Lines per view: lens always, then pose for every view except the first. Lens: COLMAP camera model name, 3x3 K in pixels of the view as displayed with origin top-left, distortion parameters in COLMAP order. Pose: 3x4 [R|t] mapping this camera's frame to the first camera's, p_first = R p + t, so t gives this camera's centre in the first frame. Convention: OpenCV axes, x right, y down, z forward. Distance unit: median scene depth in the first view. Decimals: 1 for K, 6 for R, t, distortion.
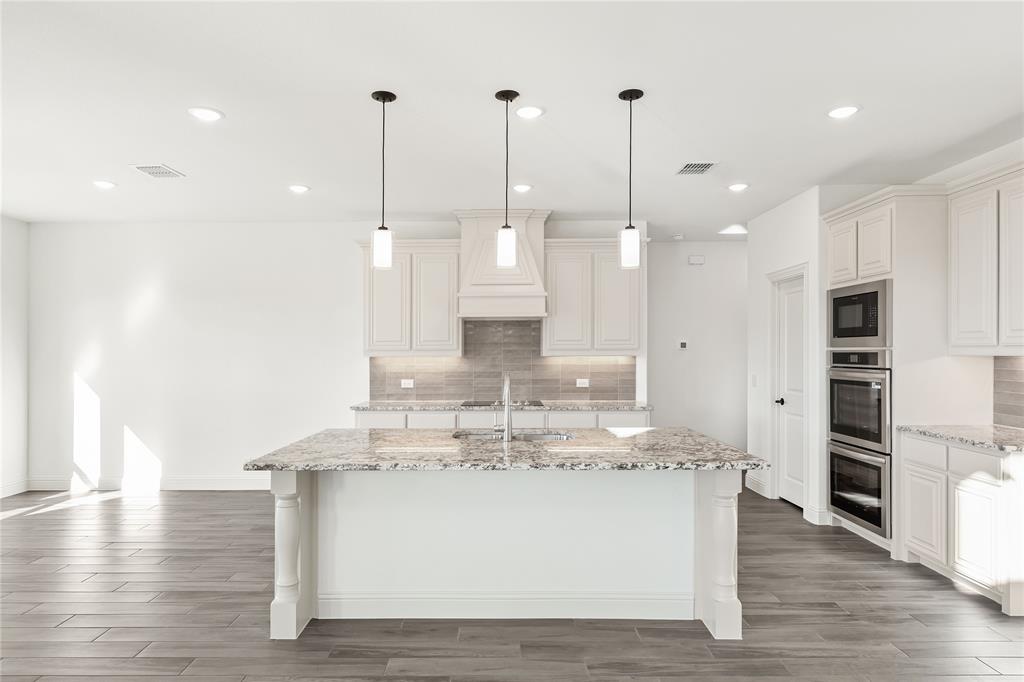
lens RADIAL K [[592.2, 0, 531.4], [0, 592.2, 344.3], [0, 0, 1]] dist [0.013230, 0.000335]
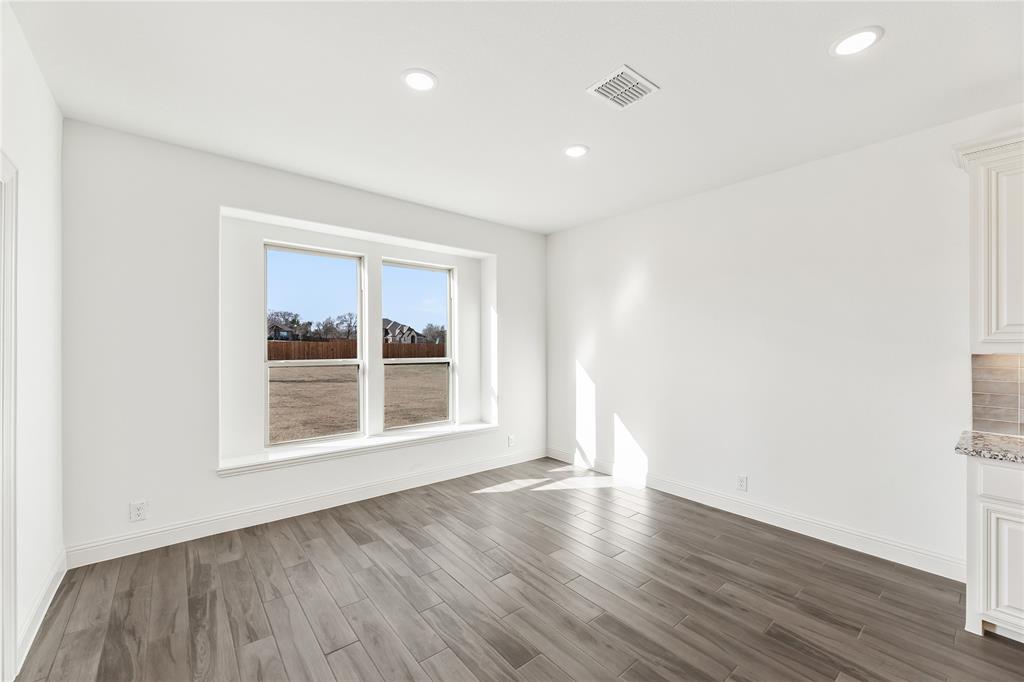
lens RADIAL K [[413.8, 0, 504.2], [0, 413.8, 342.0], [0, 0, 1]] dist [-0.001099, 0.000156]
pose [[0.651662, 0.009772, -0.758446, -0.283554], [-0.000871, 0.999926, 0.012135, 0.005742], [0.758509, -0.007247, 0.651623, 0.415402]]
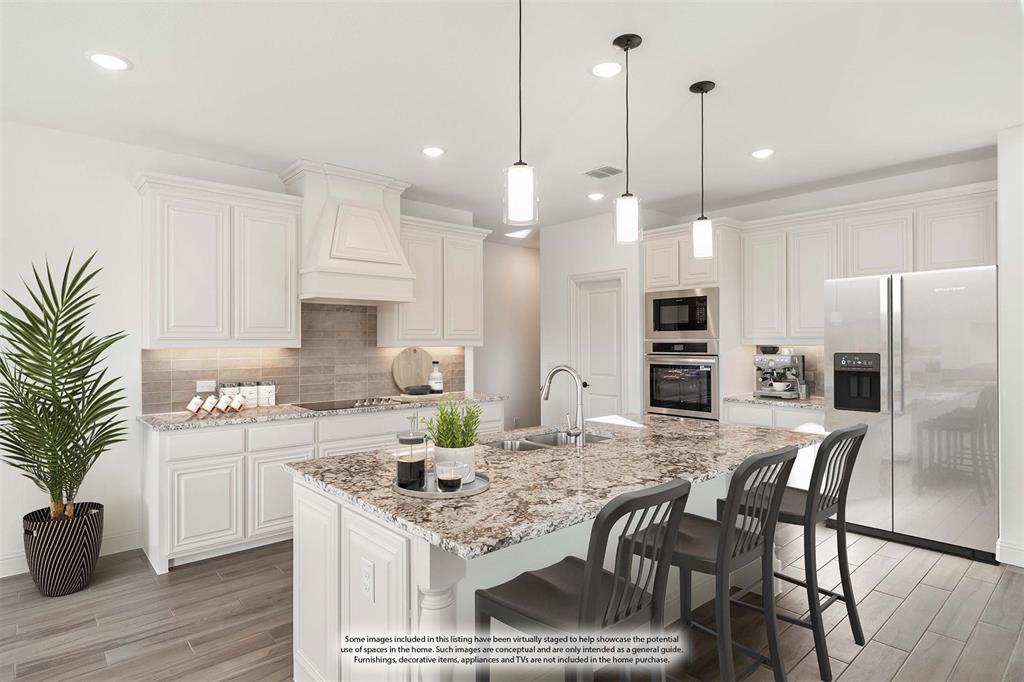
lens RADIAL K [[528.7, 0, 495.8], [0, 528.7, 340.4], [0, 0, 1]] dist [-0.003895, 0.000189]
pose [[0.758160, 0.003611, 0.652058, -0.379431], [-0.009003, 0.999947, 0.004931, 0.004930], [-0.652006, -0.009609, 0.758153, 0.302733]]
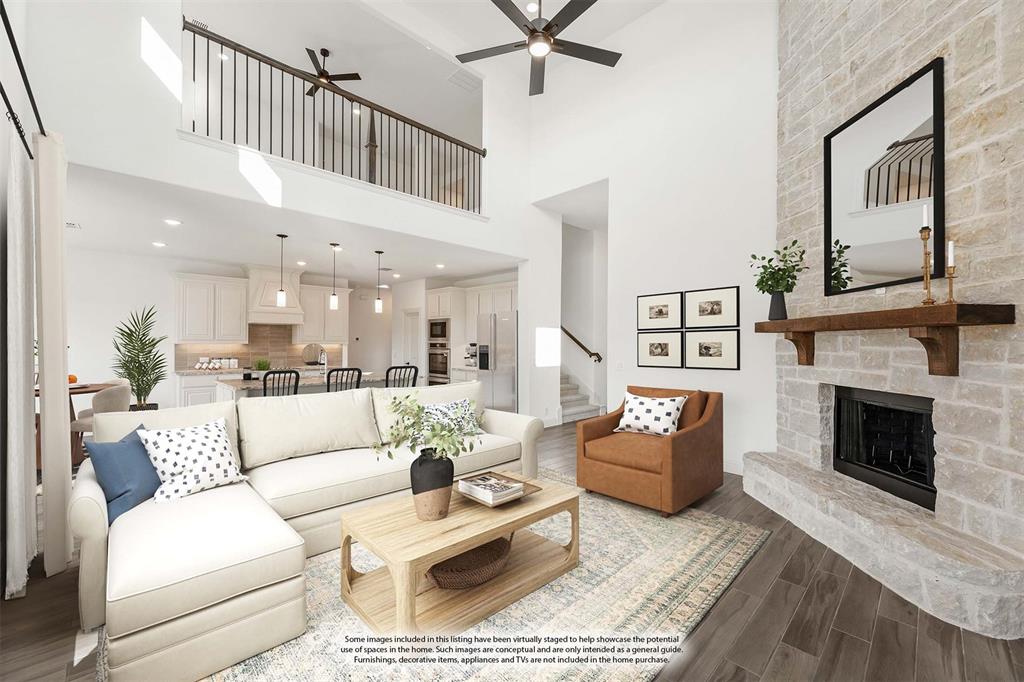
lens RADIAL K [[413.8, 0, 512.2], [0, 413.8, 342.1], [0, 0, 1]] dist [-0.001099, 0.000156]
pose [[0.725859, 0.010707, 0.687760, -0.405676], [-0.019297, 0.999802, 0.004801, -0.006046], [-0.687573, -0.016756, 0.725922, -0.485971]]
